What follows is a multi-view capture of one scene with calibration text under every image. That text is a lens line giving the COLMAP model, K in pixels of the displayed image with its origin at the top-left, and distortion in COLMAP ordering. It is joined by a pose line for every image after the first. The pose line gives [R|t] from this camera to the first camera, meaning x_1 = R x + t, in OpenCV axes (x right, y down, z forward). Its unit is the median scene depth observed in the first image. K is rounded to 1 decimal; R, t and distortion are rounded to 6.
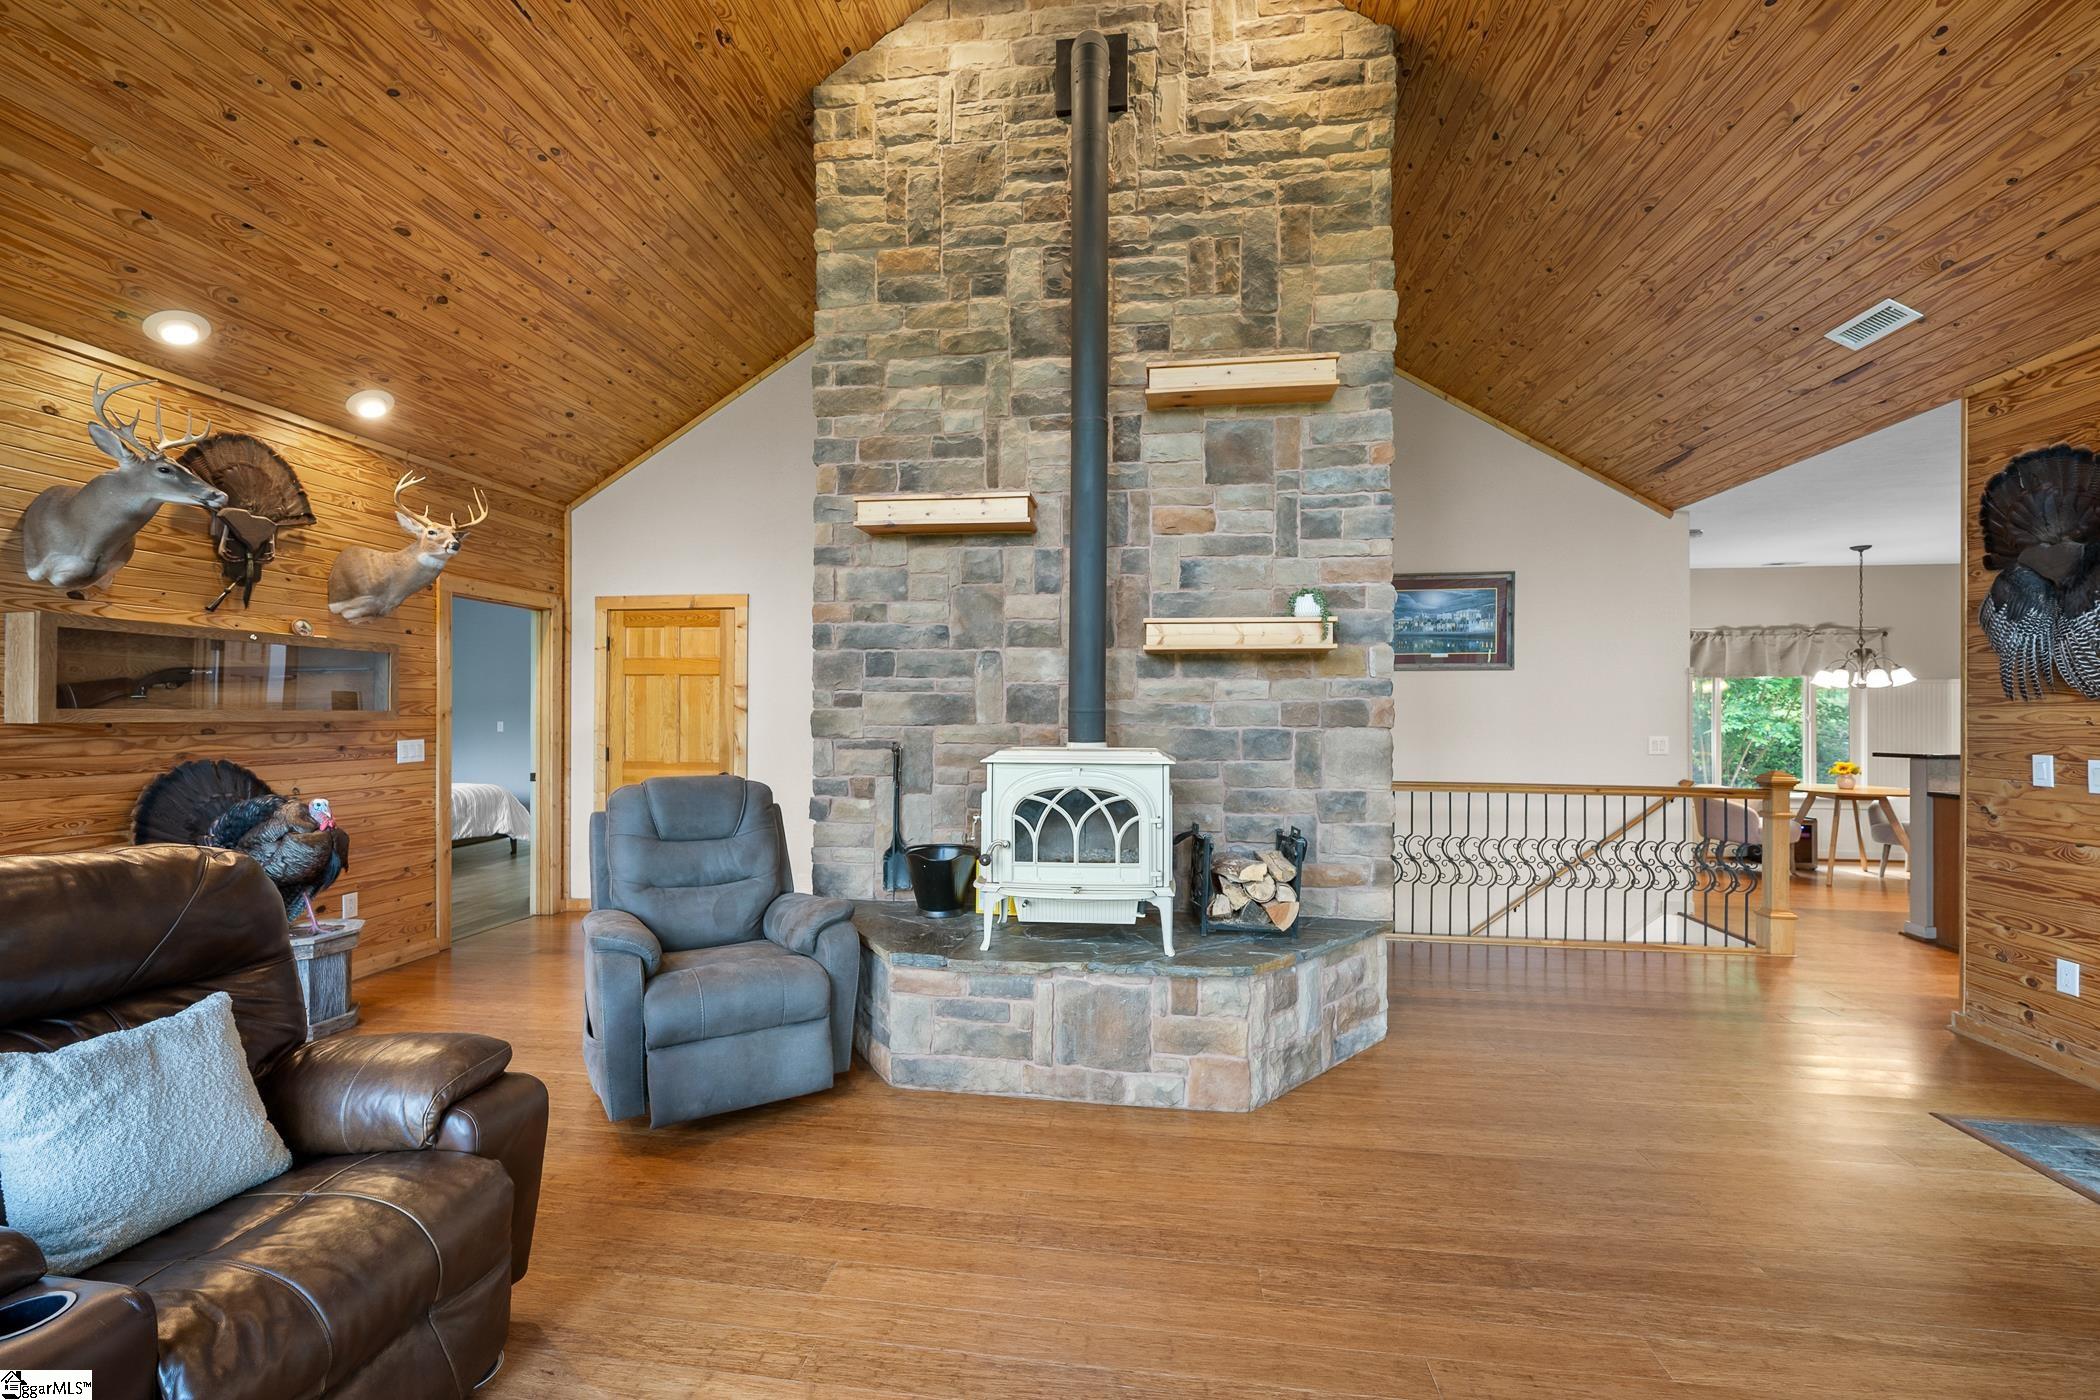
lens RADIAL K [[890.9, 0, 1049.3], [0, 890.9, 703.1], [0, 0, 1]] dist [-0.000361, -0.000053]
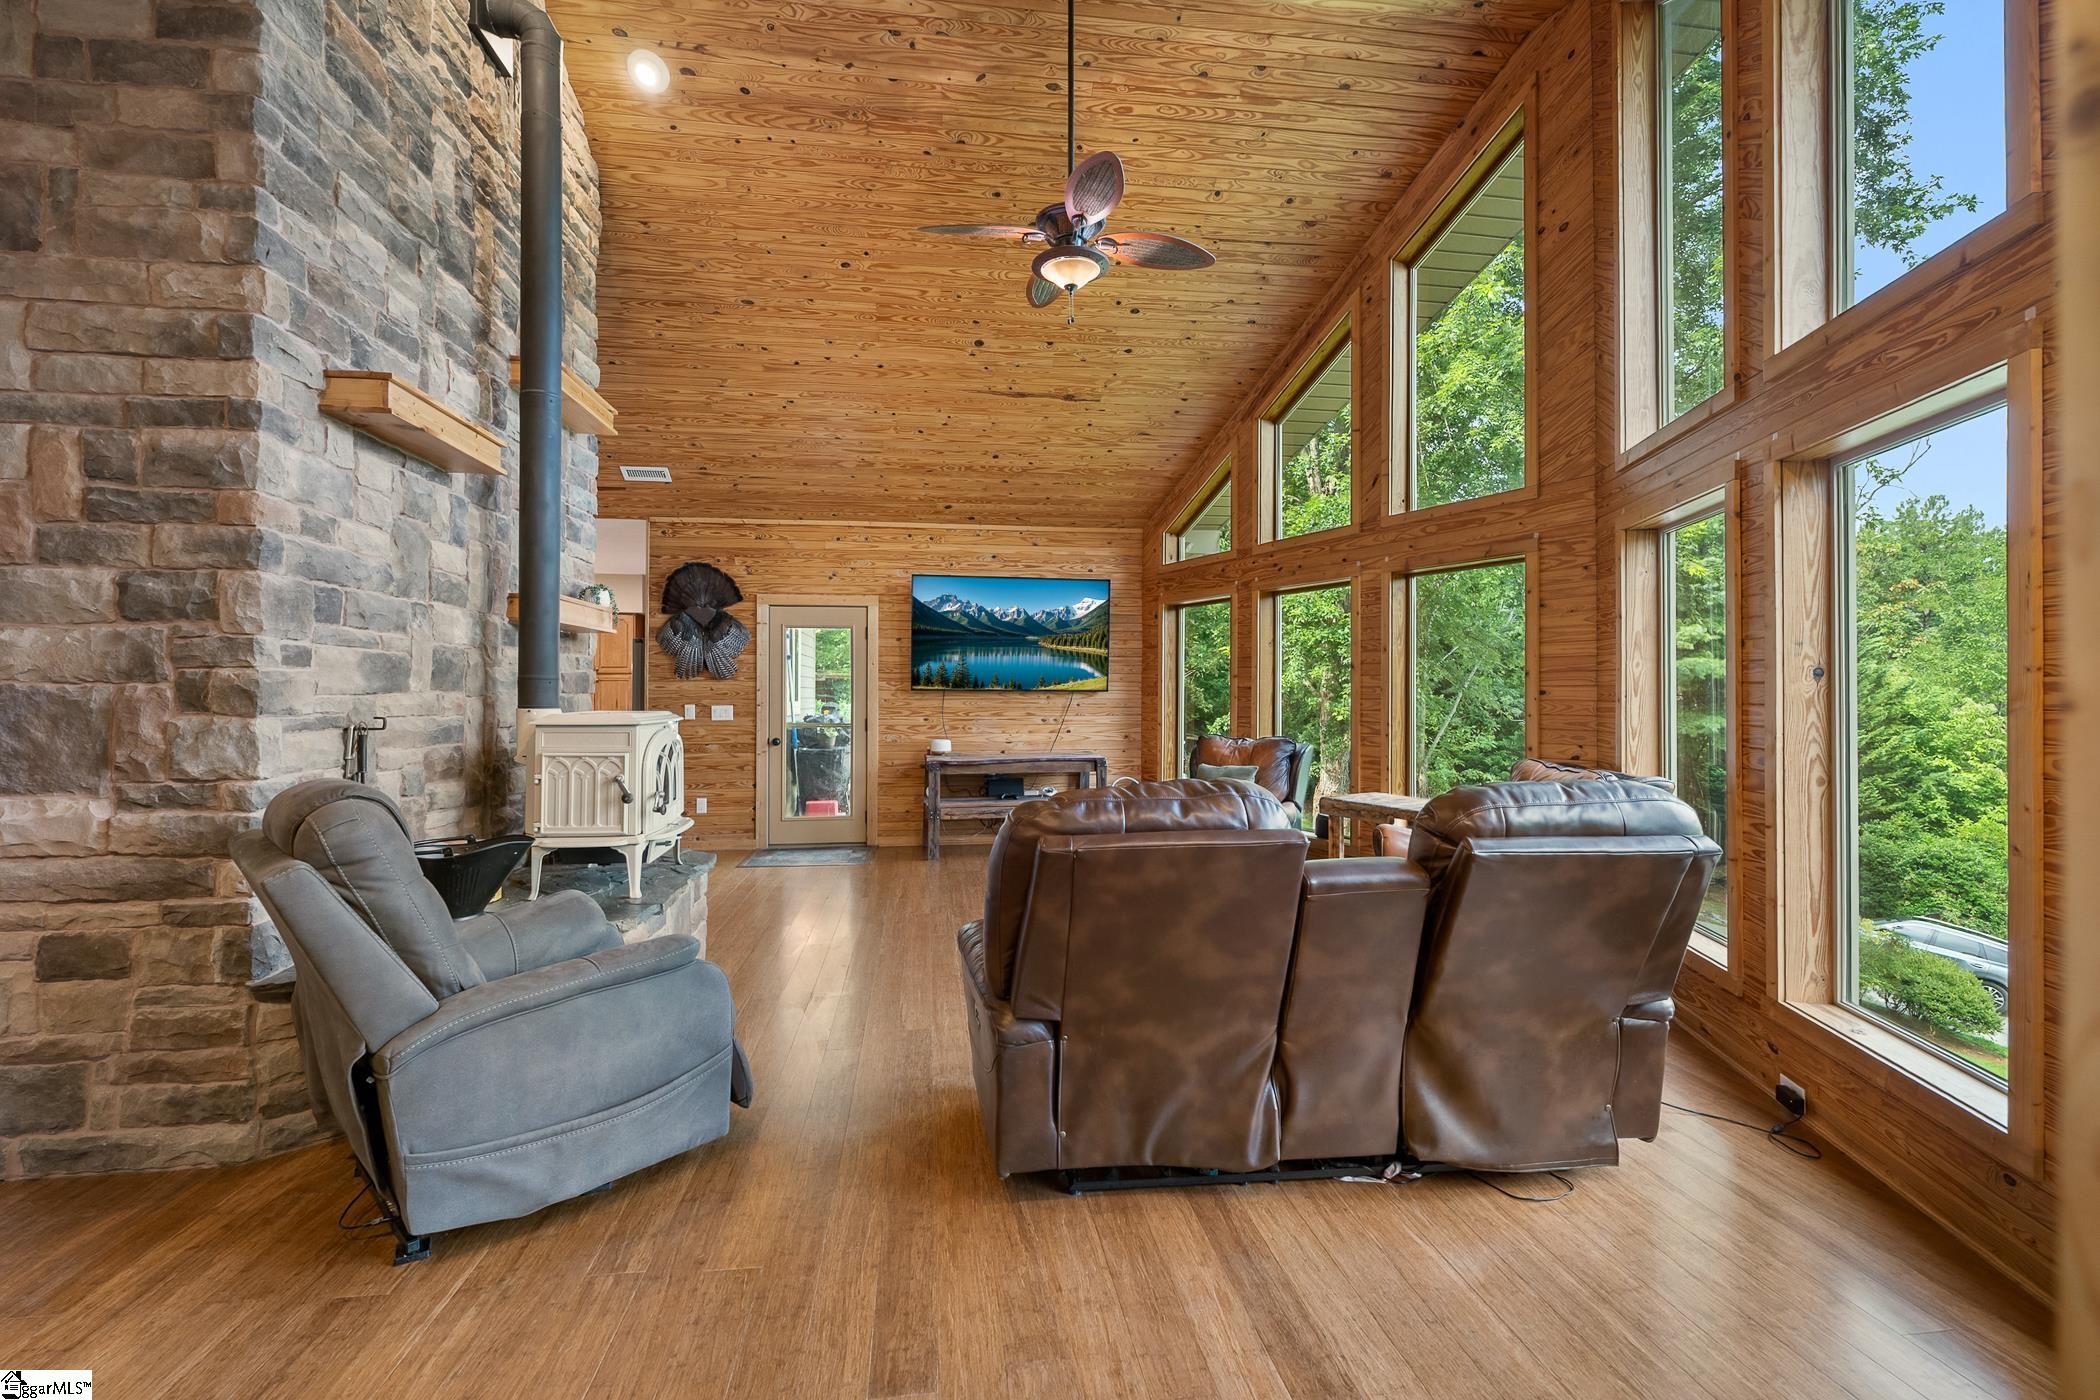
lens RADIAL K [[890.9, 0, 1051.5], [0, 890.9, 691.5], [0, 0, 1]] dist [-0.000361, -0.000053]
pose [[-0.278756, -0.001152, 0.960361, -1.016741], [-0.010203, 0.999946, -0.001762, 0.018426], [-0.960308, -0.010289, -0.278753, 0.664594]]
